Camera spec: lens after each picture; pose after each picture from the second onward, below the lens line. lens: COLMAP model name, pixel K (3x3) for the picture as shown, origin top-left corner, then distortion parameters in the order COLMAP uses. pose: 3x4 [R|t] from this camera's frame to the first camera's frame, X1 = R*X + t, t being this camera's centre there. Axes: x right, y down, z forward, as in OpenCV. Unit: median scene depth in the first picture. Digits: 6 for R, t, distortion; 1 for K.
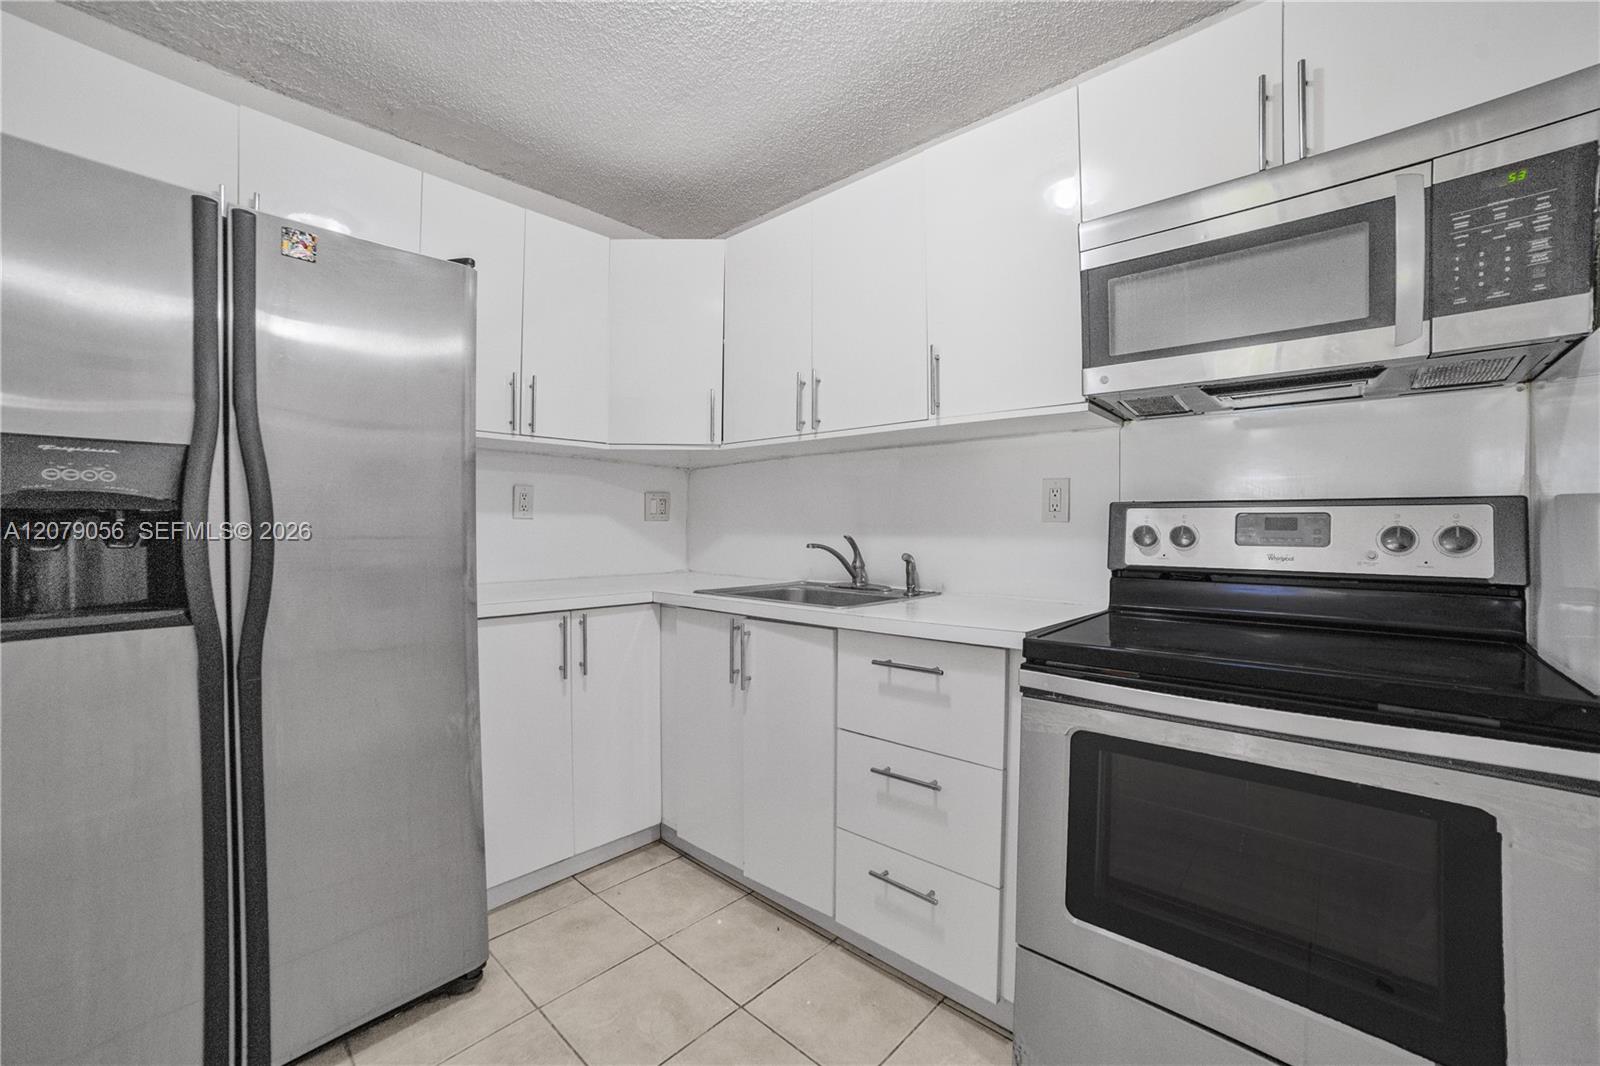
lens RADIAL K [[669.6, 0, 800.0], [0, 669.6, 533.0], [0, 0, 1]] dist [-0.075380, 0.055923]
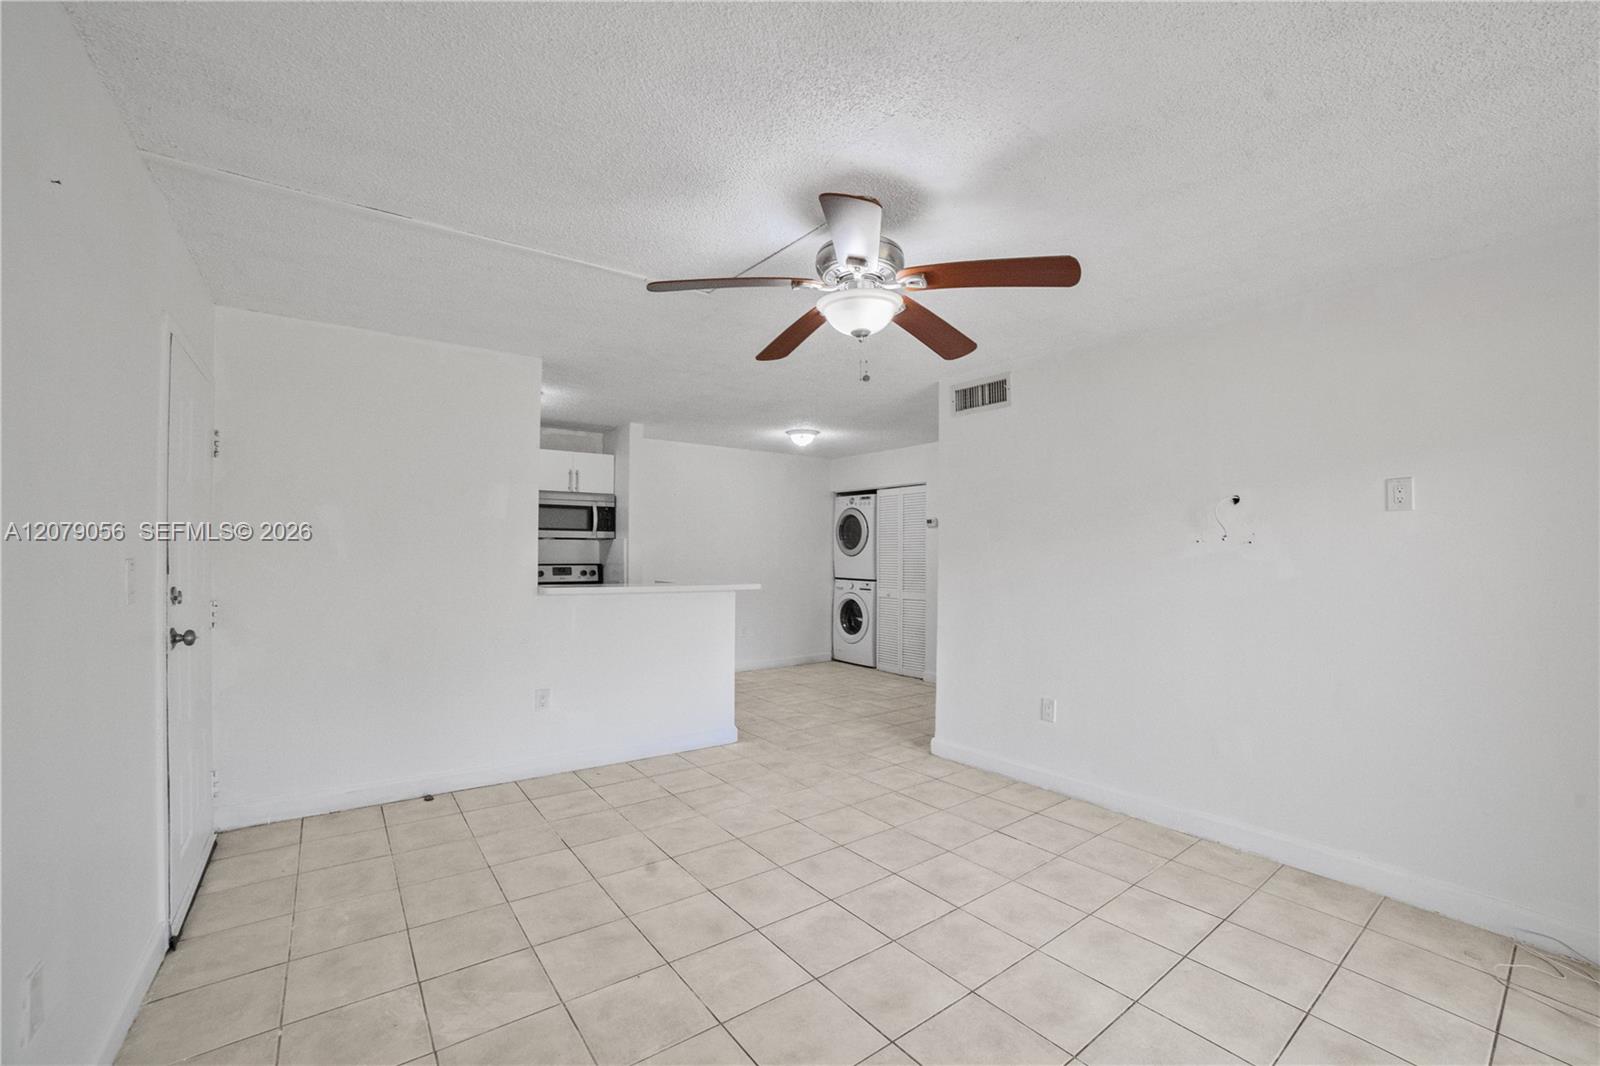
lens RADIAL K [[656.5, 0, 798.7], [0, 656.5, 542.3], [0, 0, 1]] dist [-0.095182, 0.031083]
pose [[0.176117, 0.012354, 0.984292, -2.158747], [0.011143, 0.999832, -0.014543, -0.080537], [-0.984306, 0.013529, 0.175950, -0.837402]]
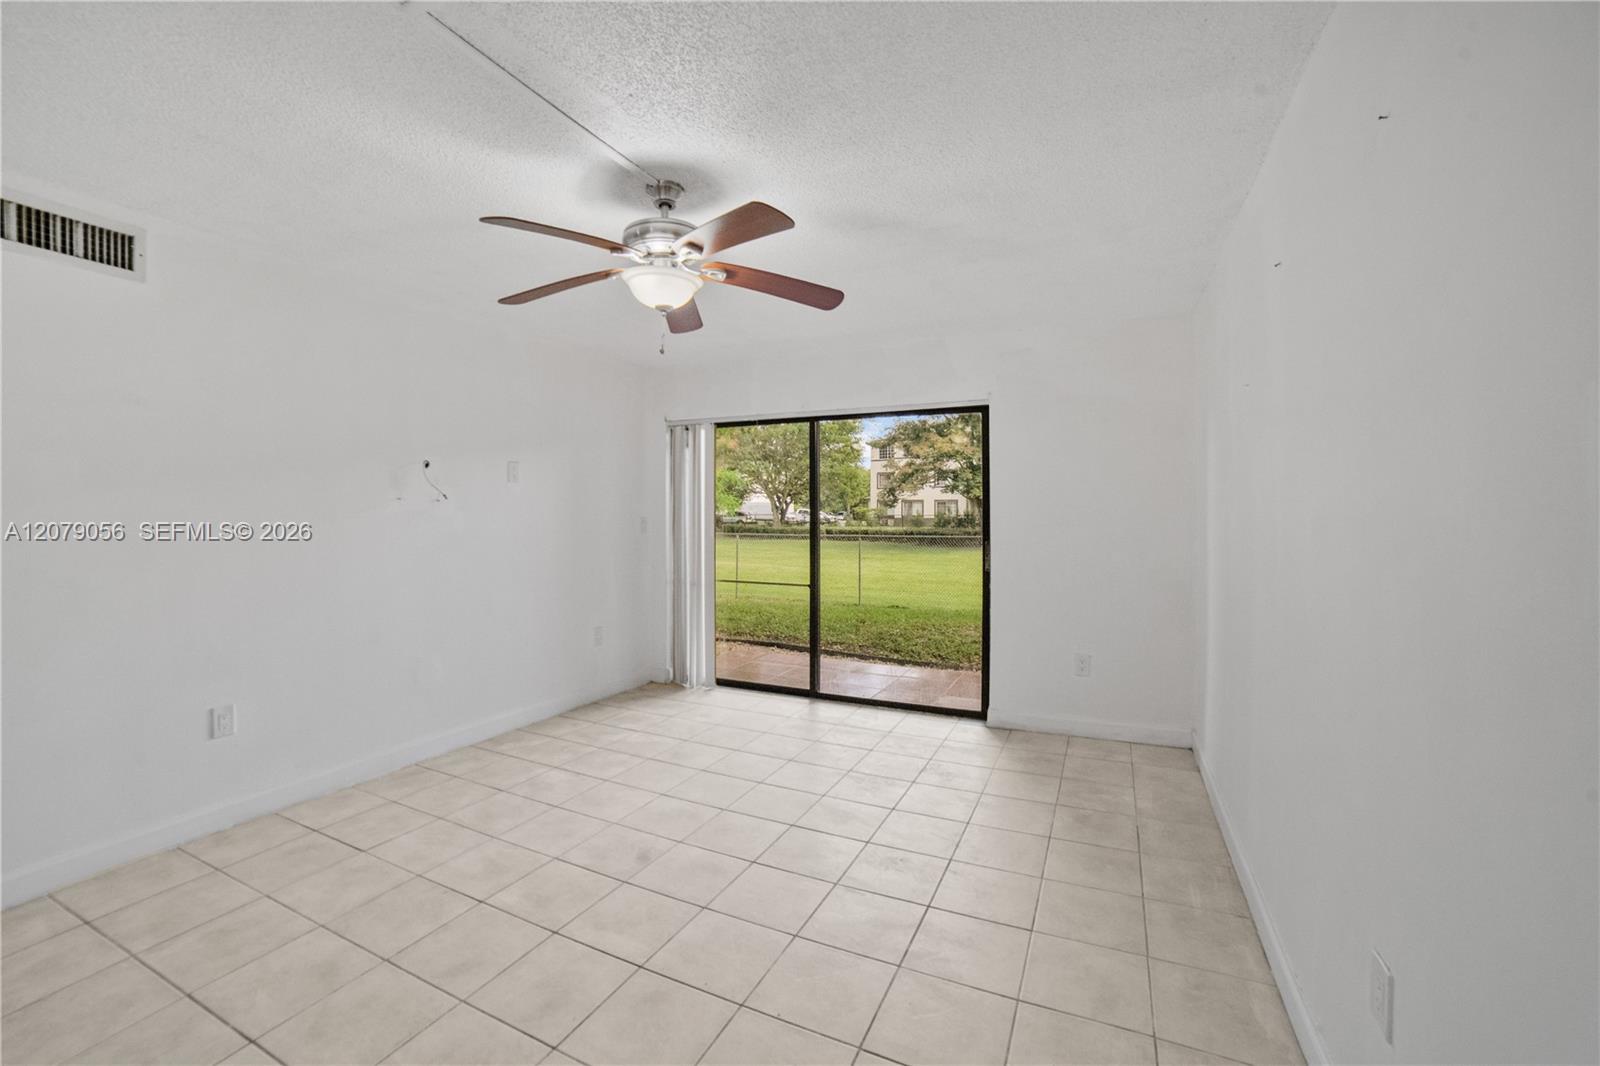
lens RADIAL K [[665.5, 0, 797.5], [0, 665.5, 508.7], [0, 0, 1]] dist [-0.098682, 0.032659]
pose [[-0.951422, -0.007996, -0.307786, -1.011168], [-0.011254, 0.999898, 0.008814, -0.093915], [0.307684, 0.011850, -0.951415, 0.360917]]
